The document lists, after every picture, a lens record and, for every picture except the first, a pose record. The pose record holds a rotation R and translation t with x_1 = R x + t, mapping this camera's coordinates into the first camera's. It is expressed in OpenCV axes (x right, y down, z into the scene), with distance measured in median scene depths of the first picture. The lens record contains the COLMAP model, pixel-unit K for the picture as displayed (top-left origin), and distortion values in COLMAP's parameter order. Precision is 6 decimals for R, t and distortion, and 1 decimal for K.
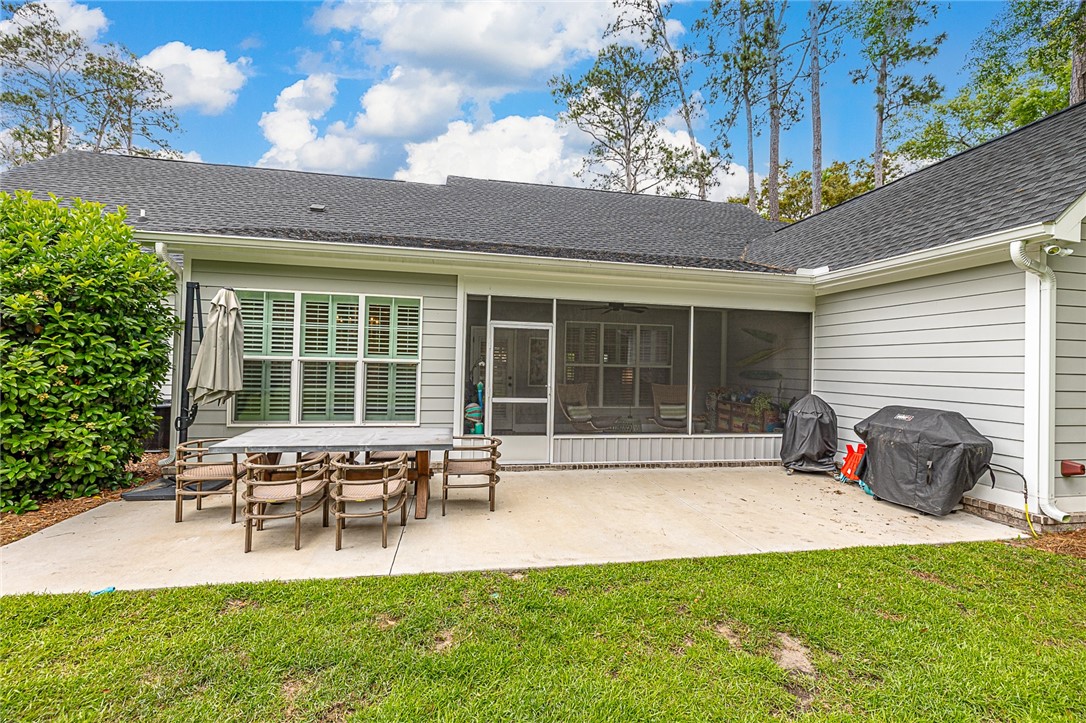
lens RADIAL K [[456.0, 0, 541.5], [0, 456.0, 362.2], [0, 0, 1]] dist [0.000362, -0.000281]
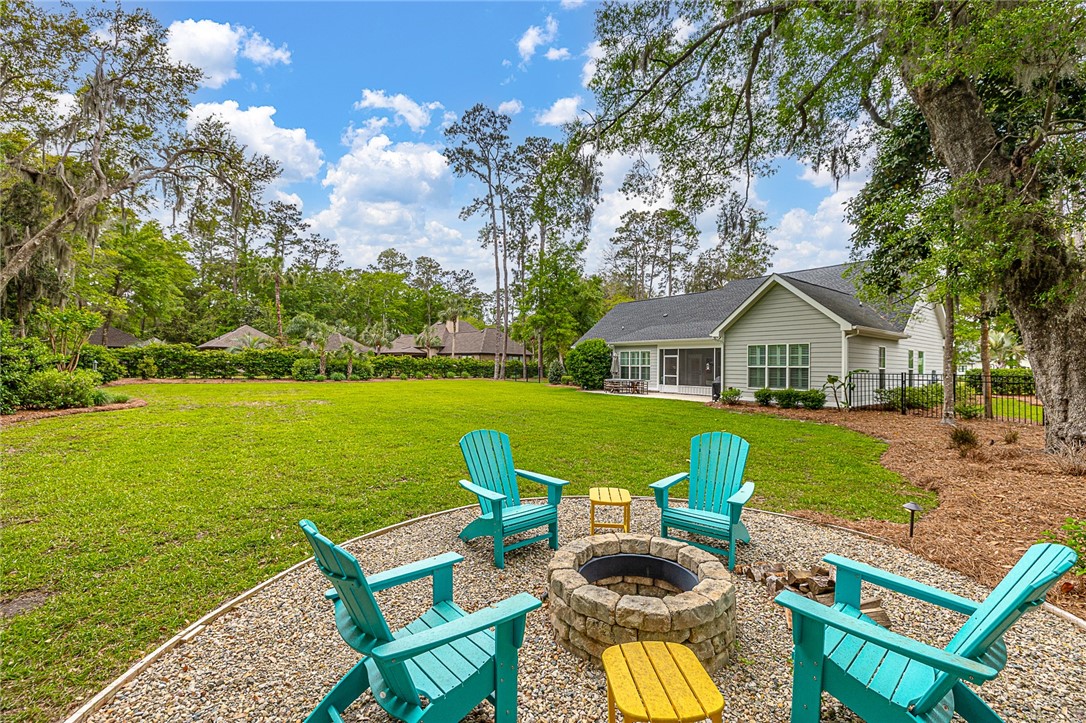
lens RADIAL K [[456.0, 0, 543.8], [0, 456.0, 358.6], [0, 0, 1]] dist [0.000362, -0.000281]
pose [[0.453745, -0.031690, -0.890568, 2.900278], [0.003098, 0.999418, -0.033985, 0.066217], [0.891126, 0.012662, 0.453579, -1.698421]]
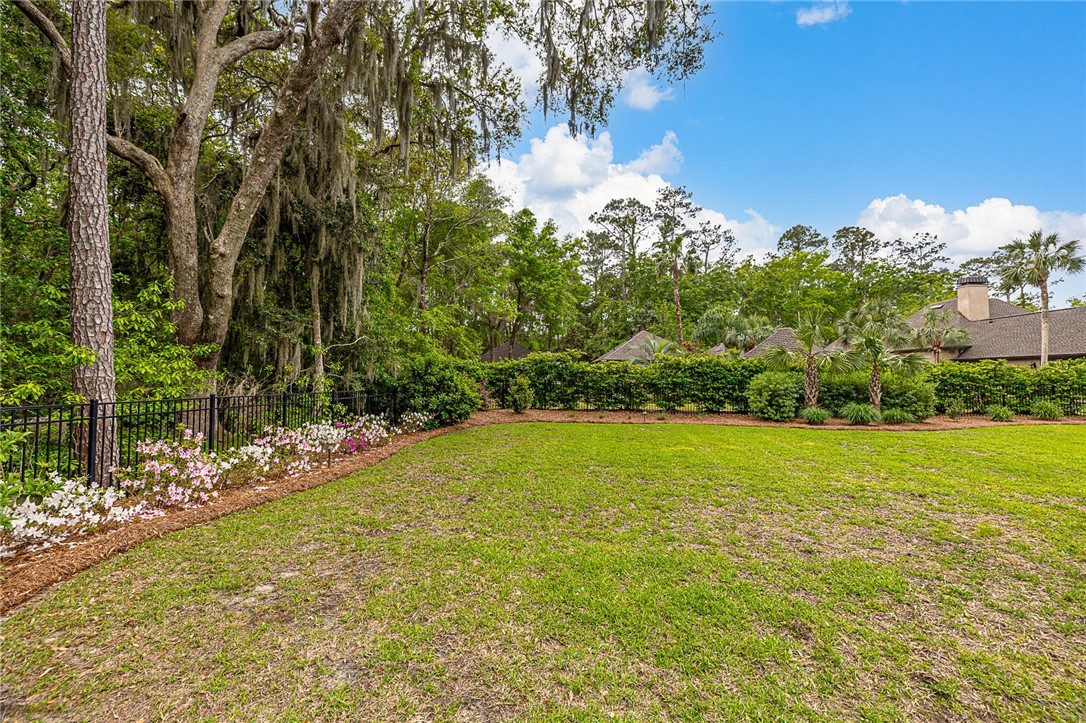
lens RADIAL K [[456.0, 0, 546.3], [0, 456.0, 356.3], [0, 0, 1]] dist [0.000362, -0.000281]
pose [[-0.280104, -0.072044, -0.957263, -0.540952], [-0.001628, 0.997214, -0.074574, -0.025791], [0.959968, -0.019330, -0.279441, -2.288154]]
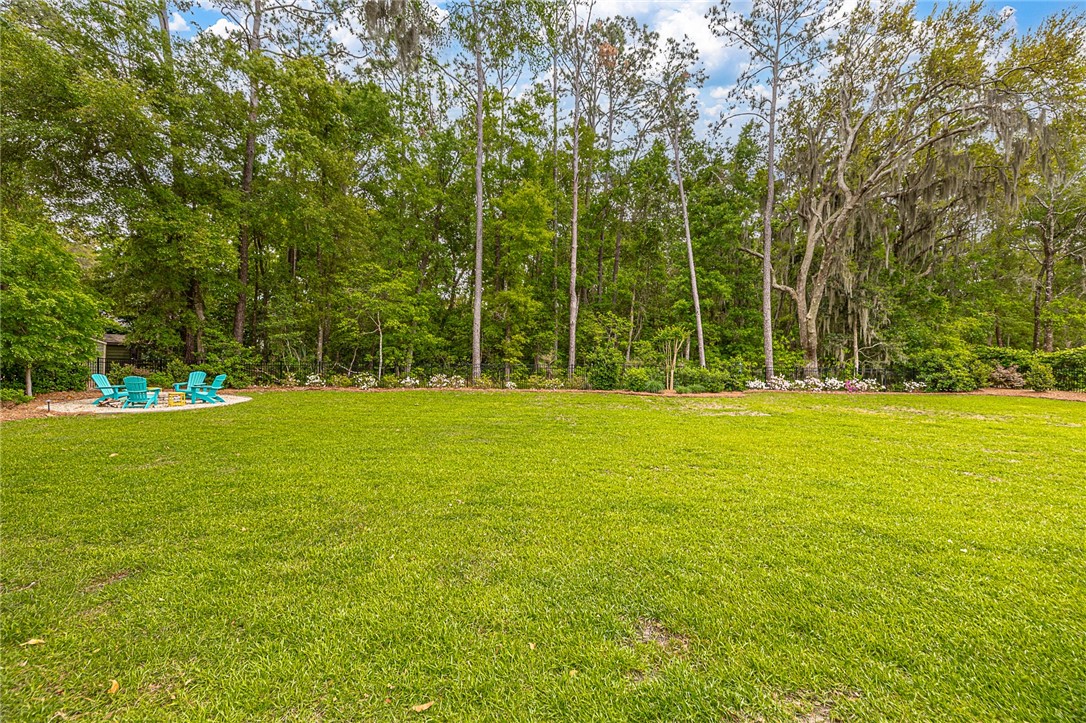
lens RADIAL K [[456.0, 0, 546.2], [0, 456.0, 360.2], [0, 0, 1]] dist [0.000362, -0.000281]
pose [[-0.995068, -0.039485, 0.090993, 0.378609], [-0.039366, 0.999220, 0.003108, -0.000602], [-0.091044, -0.000489, -0.995847, 0.682041]]
